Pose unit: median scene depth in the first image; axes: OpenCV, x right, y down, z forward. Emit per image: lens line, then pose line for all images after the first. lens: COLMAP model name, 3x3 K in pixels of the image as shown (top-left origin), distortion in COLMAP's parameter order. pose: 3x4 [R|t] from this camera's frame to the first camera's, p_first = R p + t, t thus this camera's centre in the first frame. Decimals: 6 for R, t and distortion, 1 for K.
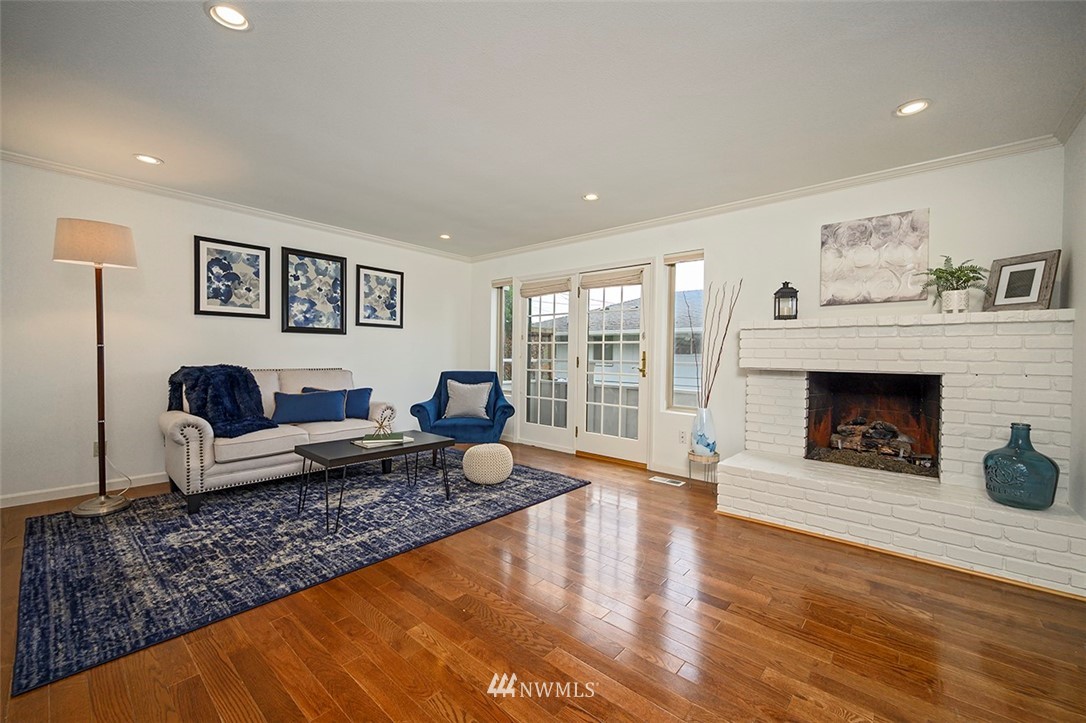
lens RADIAL K [[426.7, 0, 545.2], [0, 426.7, 360.2], [0, 0, 1]] dist [-0.002352, -0.000255]
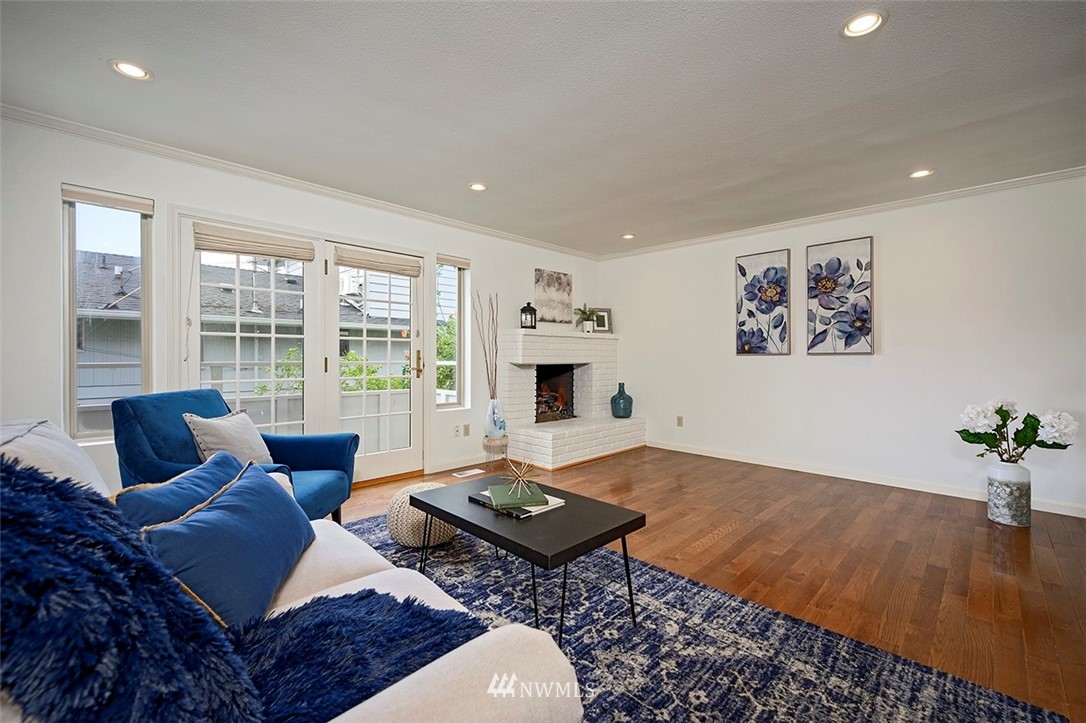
lens RADIAL K [[449.0, 0, 544.8], [0, 449.0, 358.0], [0, 0, 1]] dist [0.007334, -0.001025]
pose [[0.080883, -0.020101, 0.996521, -1.056463], [0.007357, 0.999781, 0.019570, -0.030334], [-0.996696, 0.005749, 0.081014, 0.937918]]
